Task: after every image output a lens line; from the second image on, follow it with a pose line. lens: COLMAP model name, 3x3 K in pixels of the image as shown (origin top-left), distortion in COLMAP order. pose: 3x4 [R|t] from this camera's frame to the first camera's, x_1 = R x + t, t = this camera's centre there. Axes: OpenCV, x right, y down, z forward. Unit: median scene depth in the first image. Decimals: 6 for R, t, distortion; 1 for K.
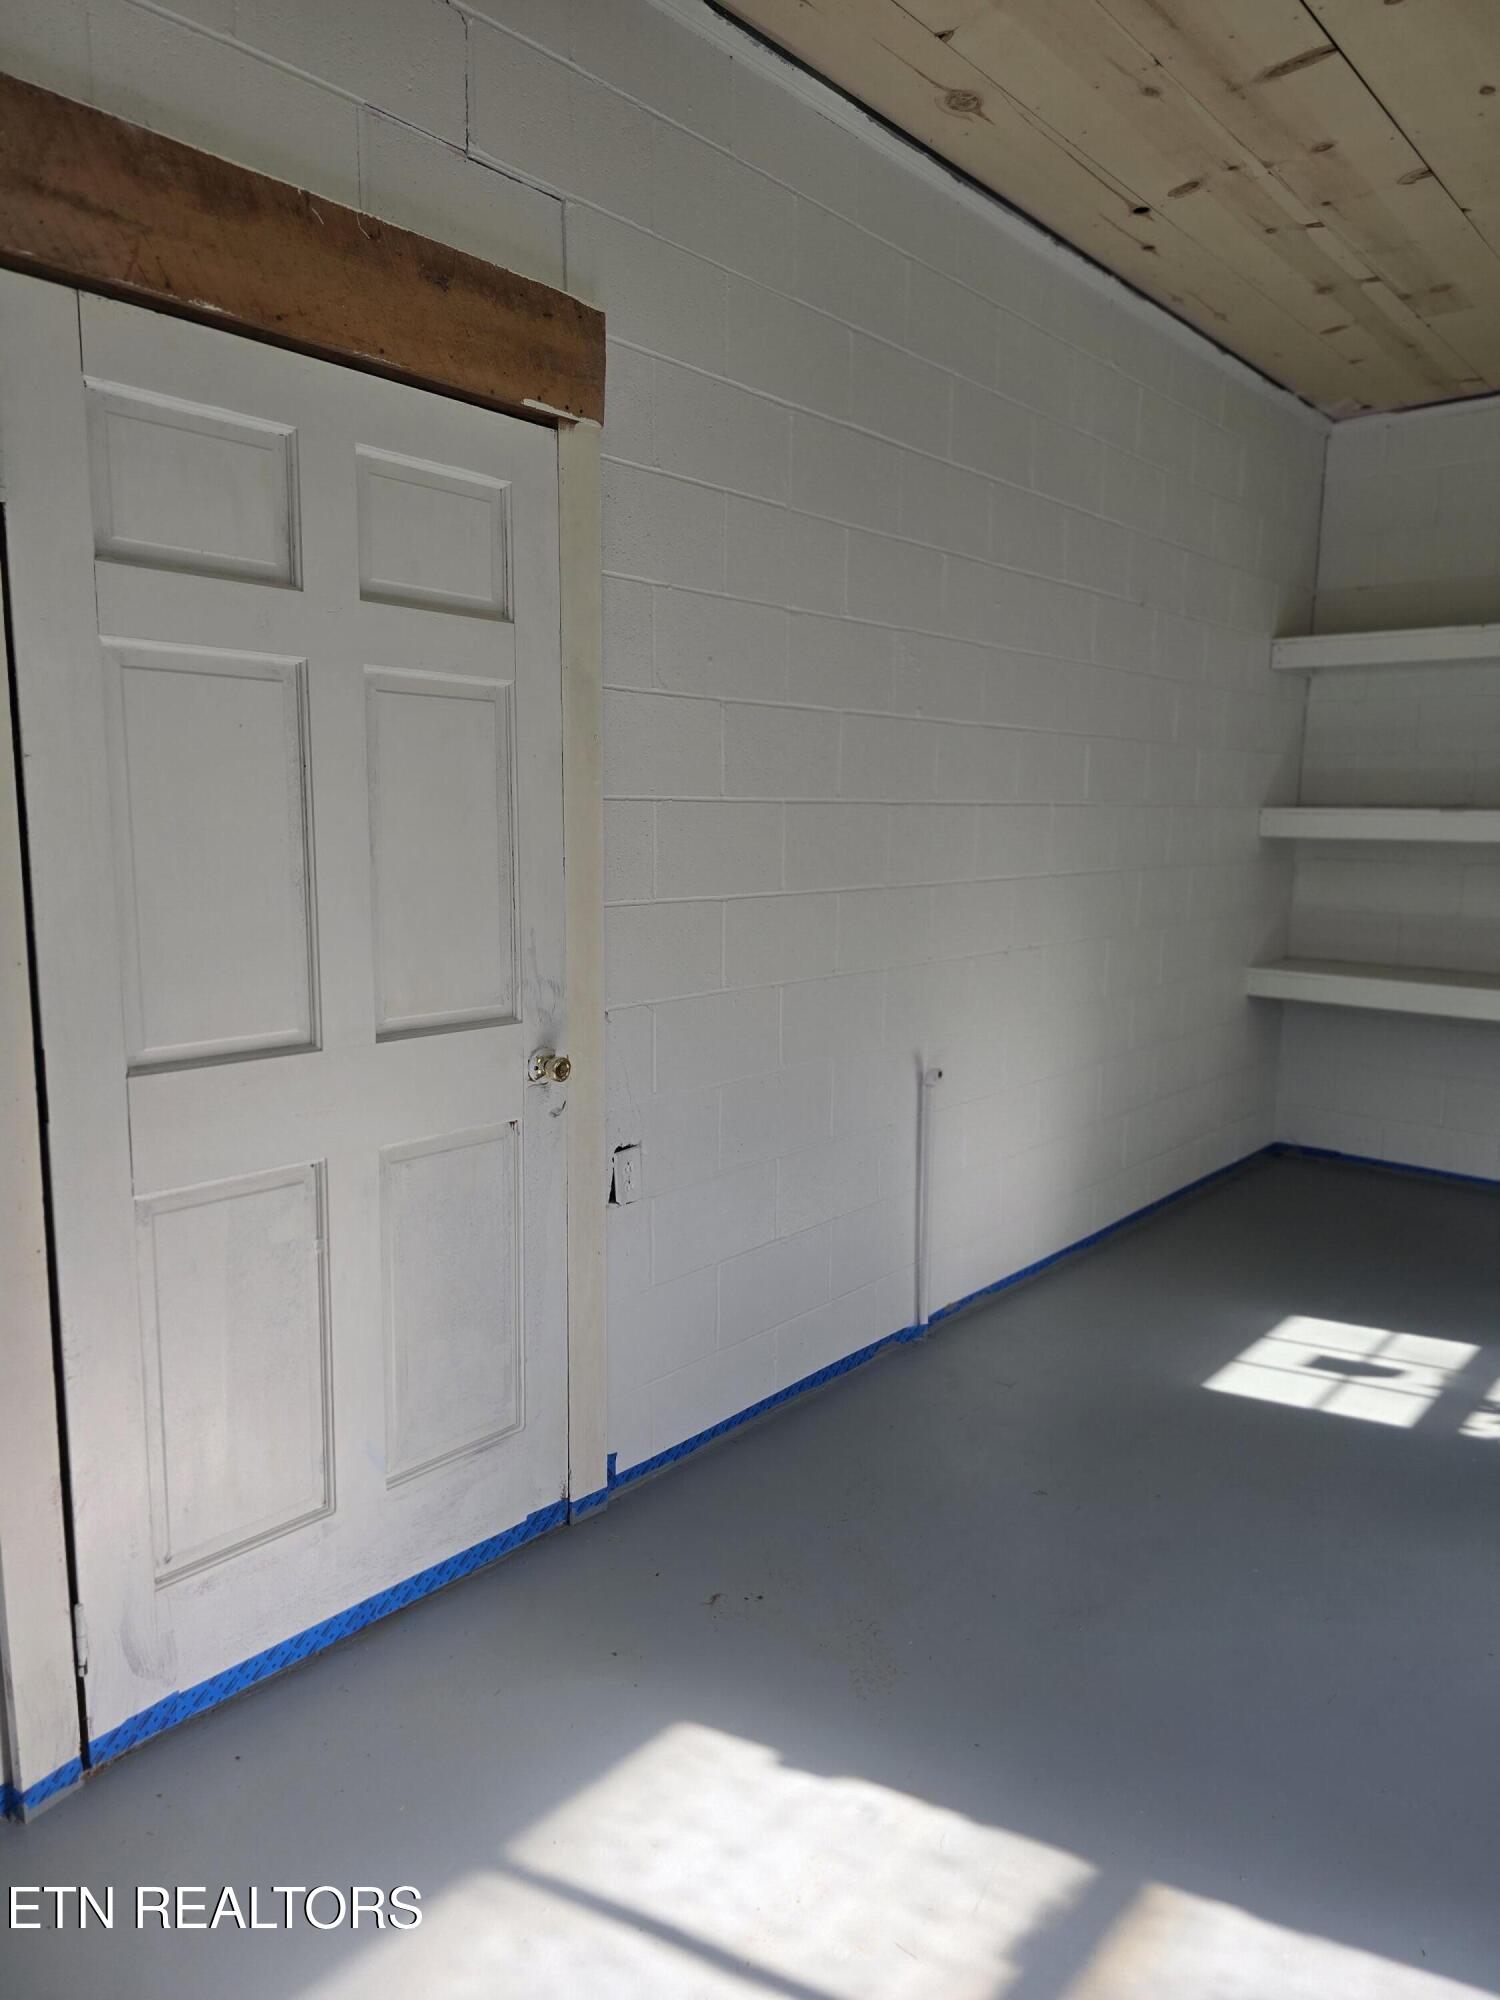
lens RADIAL K [[1324.9, 0, 787.2], [0, 1324.9, 1010.4], [0, 0, 1]] dist [0.063282, -0.052603]
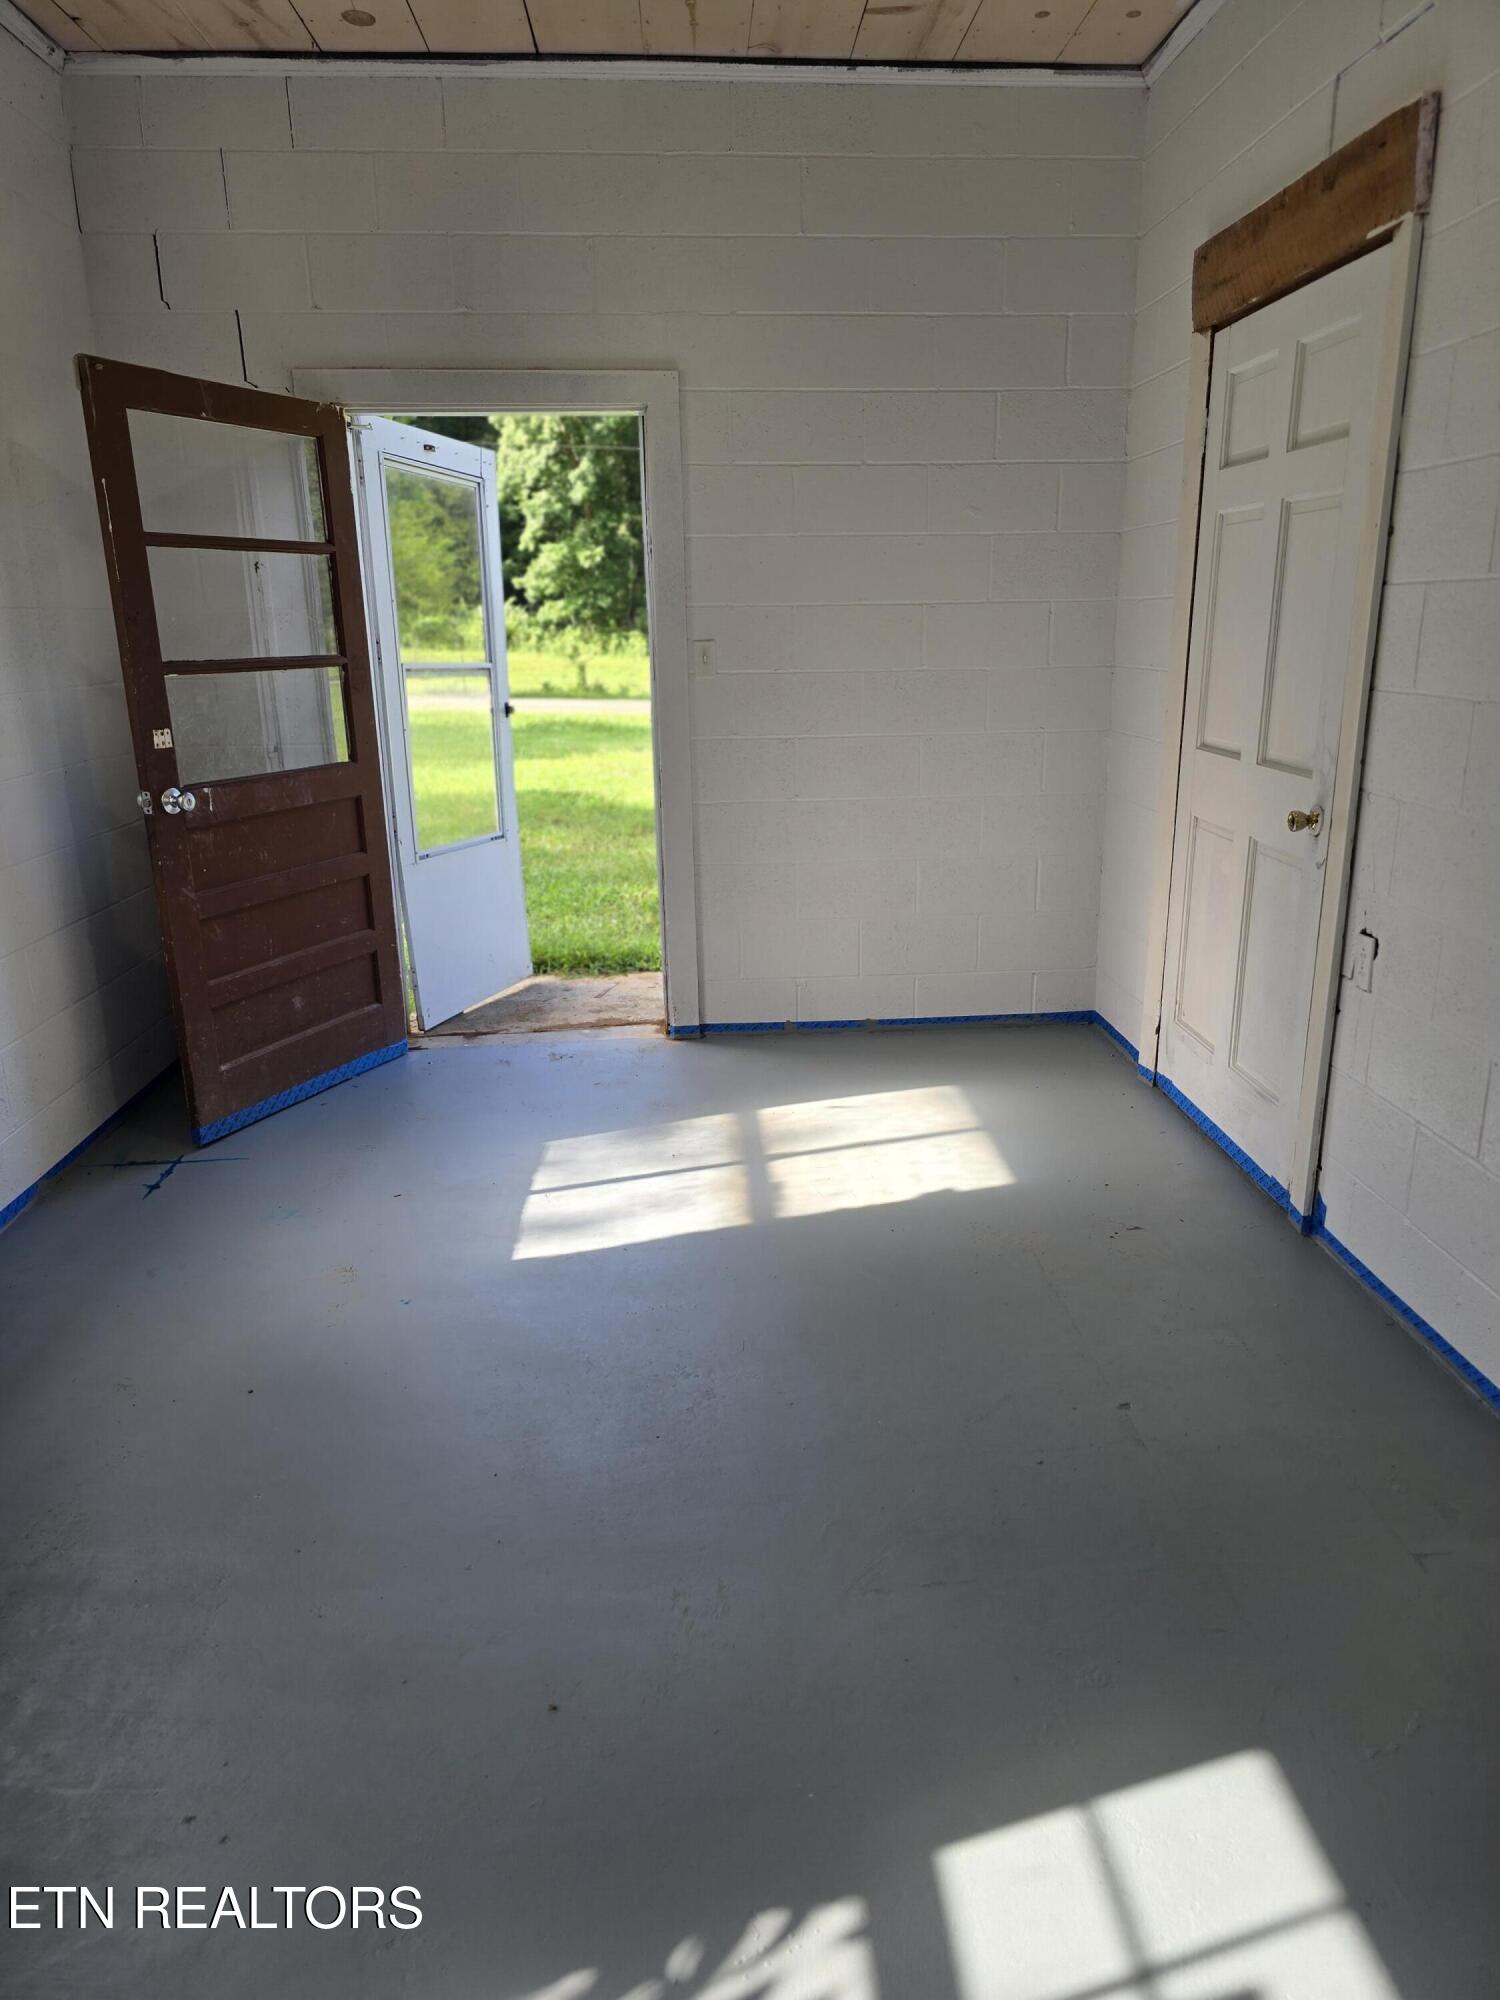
lens RADIAL K [[1324.9, 0, 787.2], [0, 1324.9, 1010.4], [0, 0, 1]] dist [0.063282, -0.052603]
pose [[-0.713859, 0.199111, -0.671387, 0.686258], [-0.098298, 0.920745, 0.377578, -0.147819], [0.693356, 0.335534, -0.637710, 1.036495]]
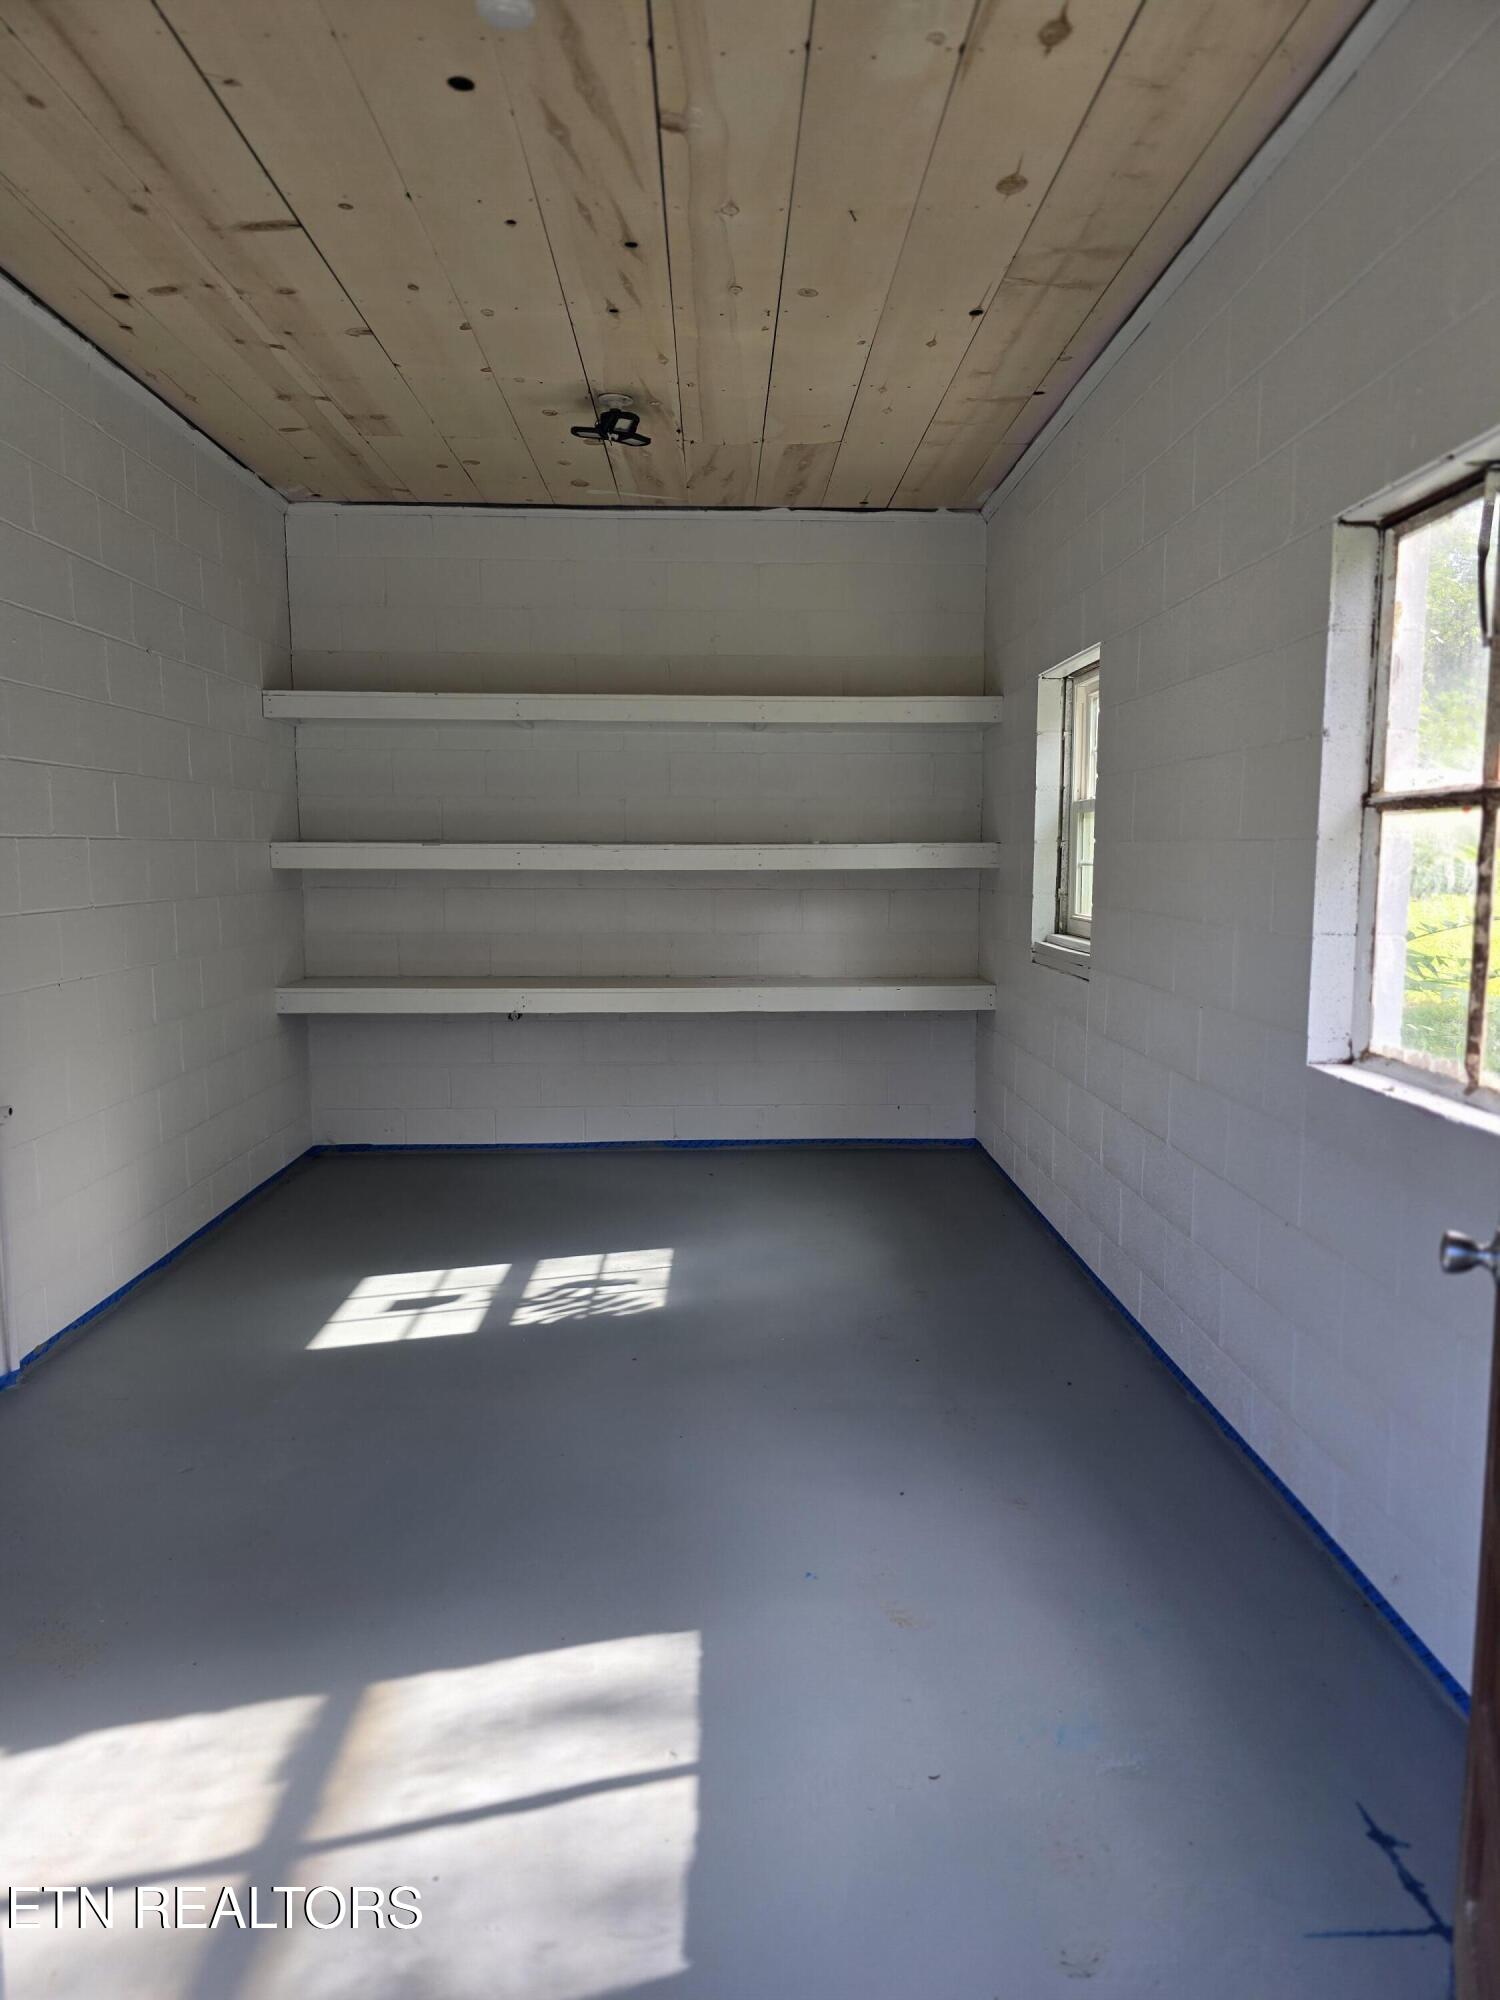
lens RADIAL K [[1326.8, 0, 750.0], [0, 1326.8, 1000.0], [0, 0, 1]] dist [0.051989, -0.045284]
pose [[0.751400, -0.086474, 0.654156, -0.114808], [0.109350, 0.993986, 0.005792, 0.020186], [-0.650723, 0.067180, 0.756337, -0.113009]]
